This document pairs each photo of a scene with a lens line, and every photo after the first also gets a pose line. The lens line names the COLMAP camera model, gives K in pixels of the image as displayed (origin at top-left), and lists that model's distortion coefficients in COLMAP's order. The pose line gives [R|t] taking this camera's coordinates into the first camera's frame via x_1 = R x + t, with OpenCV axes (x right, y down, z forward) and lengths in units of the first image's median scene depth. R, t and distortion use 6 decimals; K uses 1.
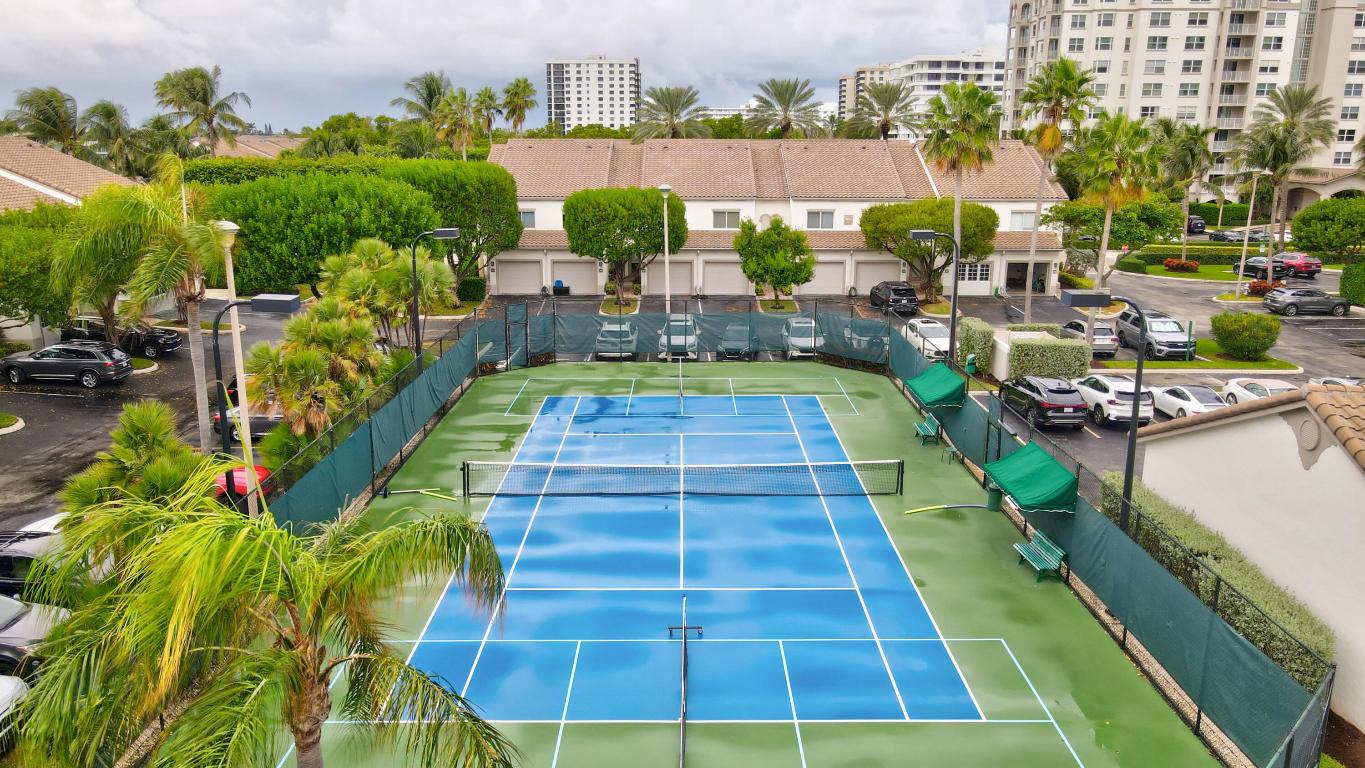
lens RADIAL K [[1015.1, 0, 682.1], [0, 1015.1, 394.1], [0, 0, 1]] dist [-0.008342, 0.021921]
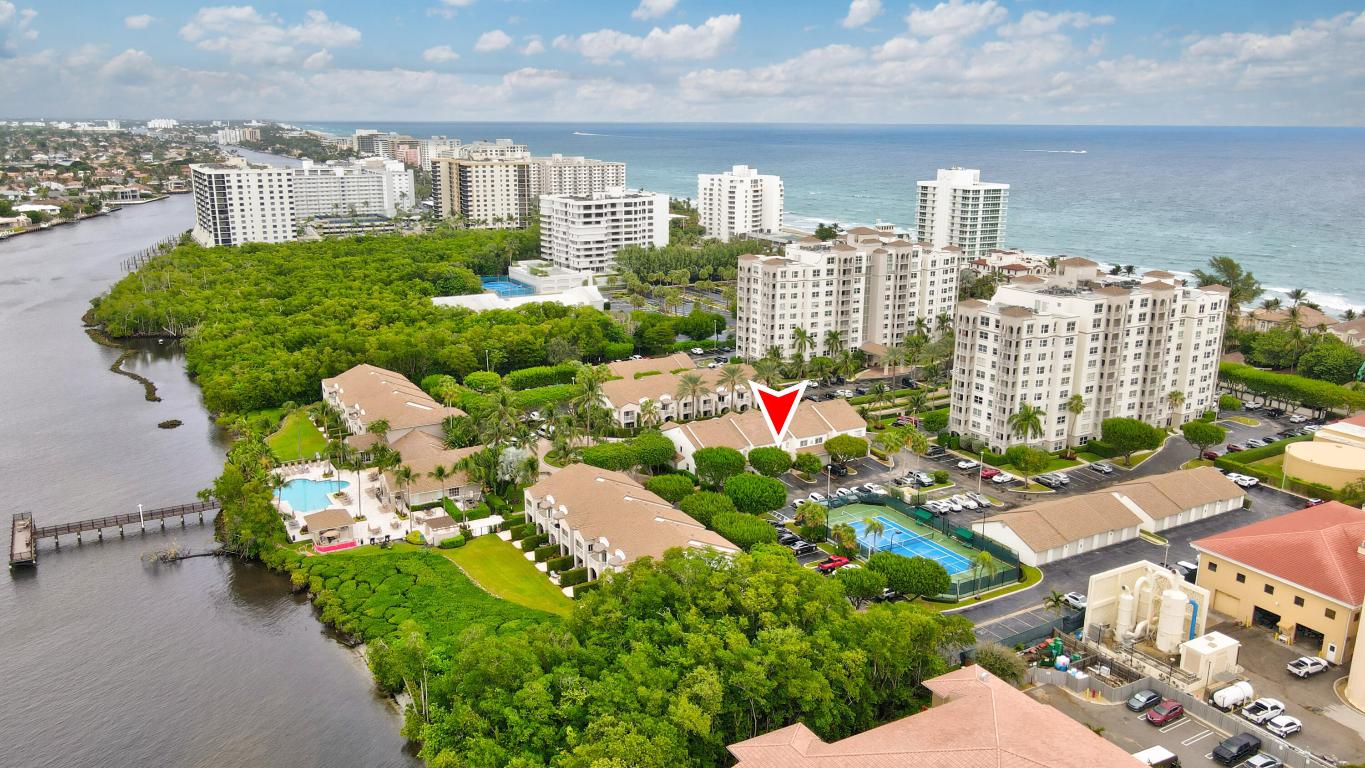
lens RADIAL K [[1015.1, 0, 687.3], [0, 1015.1, 424.6], [0, 0, 1]] dist [-0.008342, 0.021921]
pose [[0.865285, -0.139506, 0.481477, -0.855516], [0.116647, 0.990163, 0.077264, -0.269991], [-0.487520, -0.010693, 0.873047, -0.768724]]
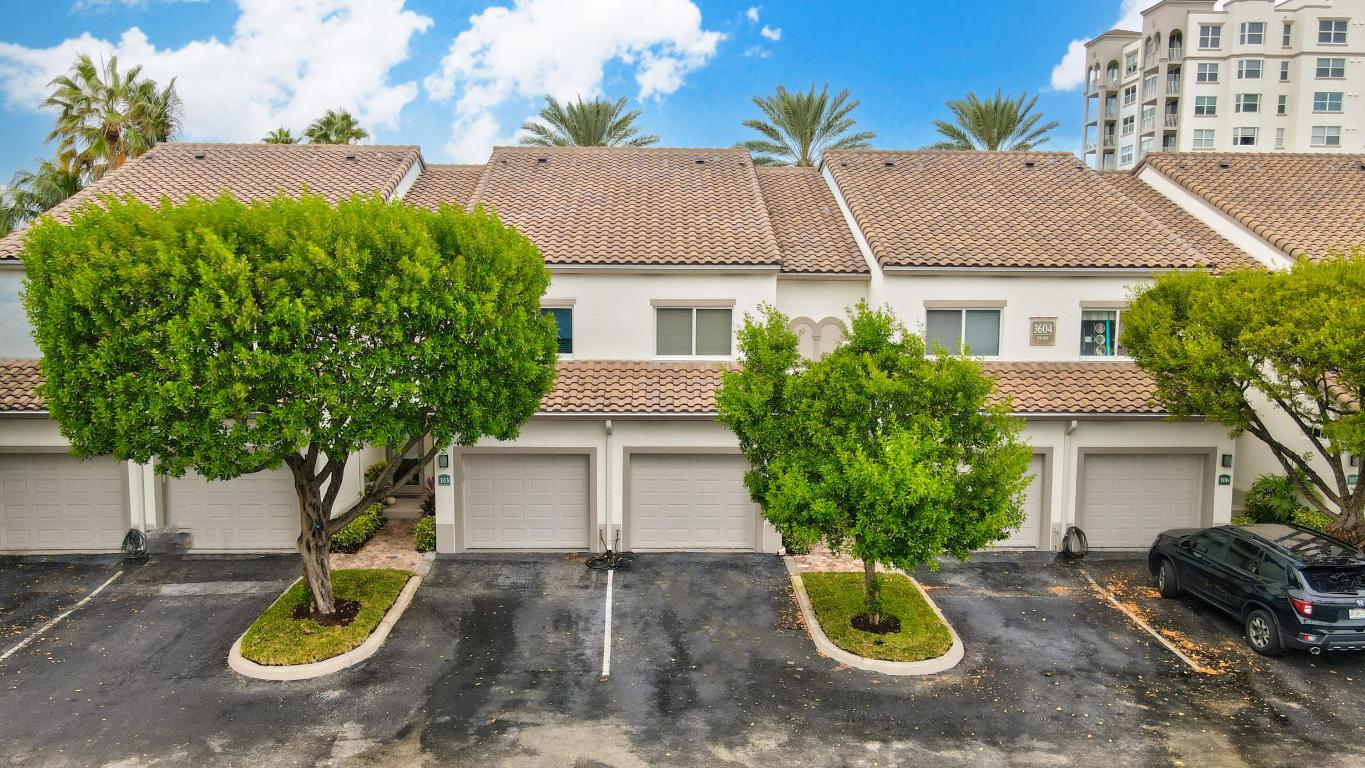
lens RADIAL K [[1015.1, 0, 684.3], [0, 1015.1, 387.3], [0, 0, 1]] dist [-0.008342, 0.021921]
pose [[0.999475, 0.000426, 0.032402, 0.016410], [0.004498, 0.988406, -0.151767, -0.056338], [-0.032091, 0.151833, 0.987885, 0.371884]]
